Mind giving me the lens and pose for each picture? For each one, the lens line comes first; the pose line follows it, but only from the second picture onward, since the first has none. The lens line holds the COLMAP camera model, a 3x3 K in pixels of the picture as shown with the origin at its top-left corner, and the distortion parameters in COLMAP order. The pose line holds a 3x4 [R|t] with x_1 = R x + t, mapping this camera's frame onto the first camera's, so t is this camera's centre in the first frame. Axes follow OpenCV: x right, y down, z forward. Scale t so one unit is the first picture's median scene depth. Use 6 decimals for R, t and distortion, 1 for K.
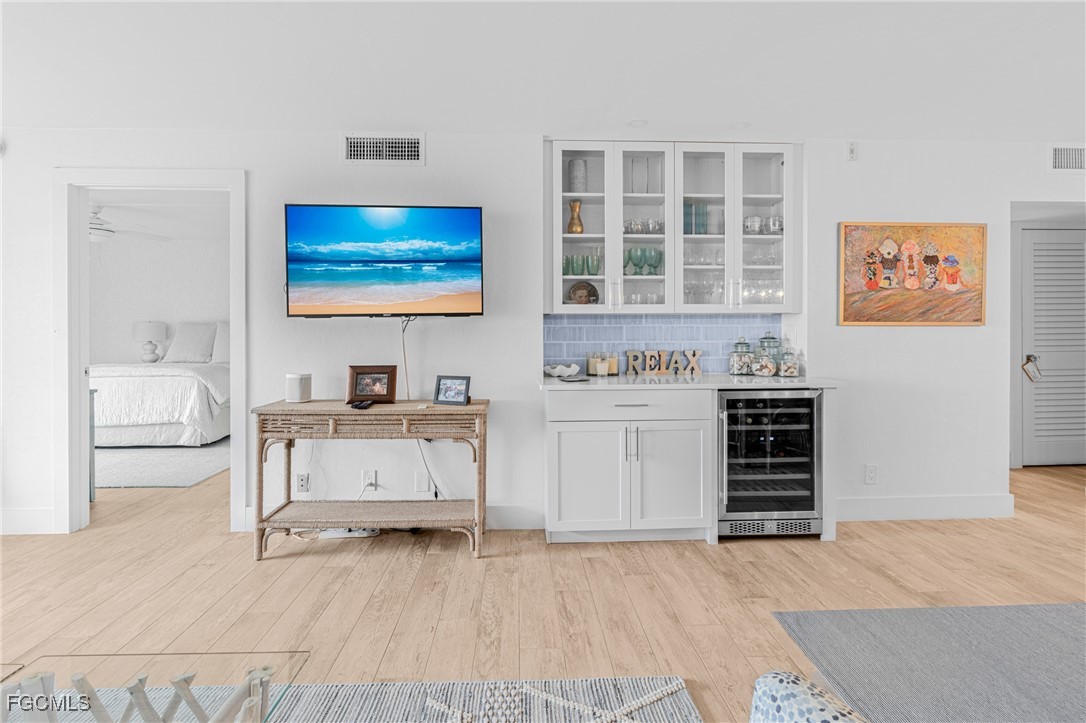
lens RADIAL K [[503.7, 0, 538.5], [0, 503.7, 337.2], [0, 0, 1]] dist [-0.004629, -0.000221]
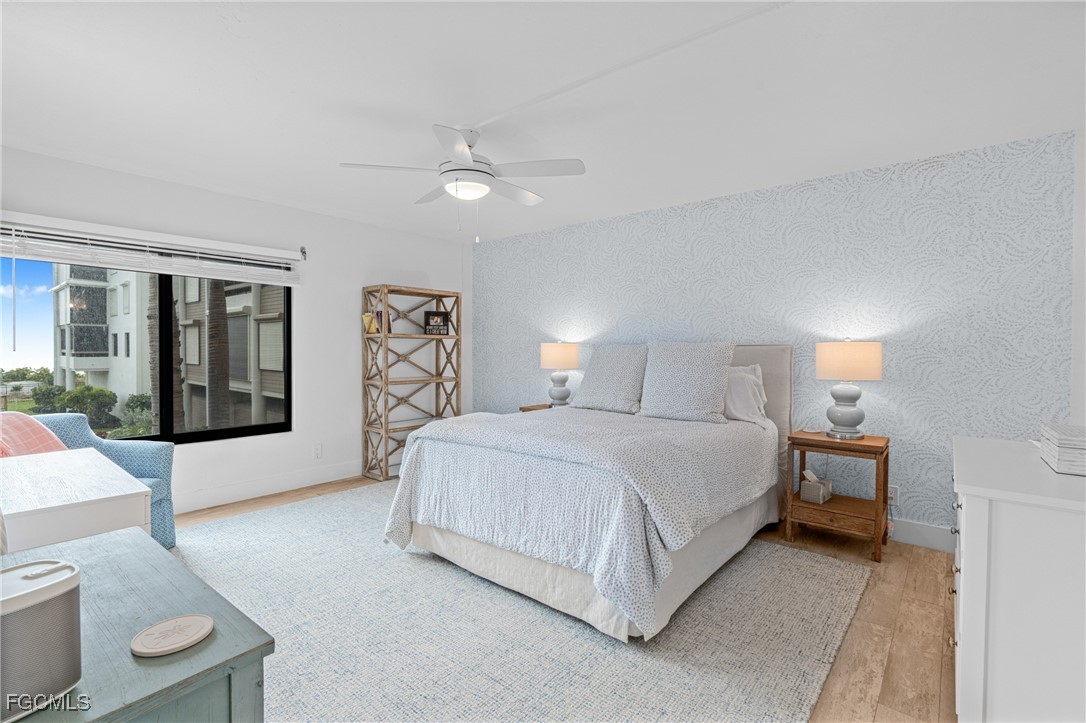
lens RADIAL K [[496.7, 0, 536.2], [0, 496.7, 354.5], [0, 0, 1]] dist [-0.001829, -0.000023]
pose [[0.734660, 0.012632, -0.678318, -0.459301], [-0.011918, 0.999913, 0.005712, -0.020963], [0.678331, 0.003888, 0.734747, 0.655008]]
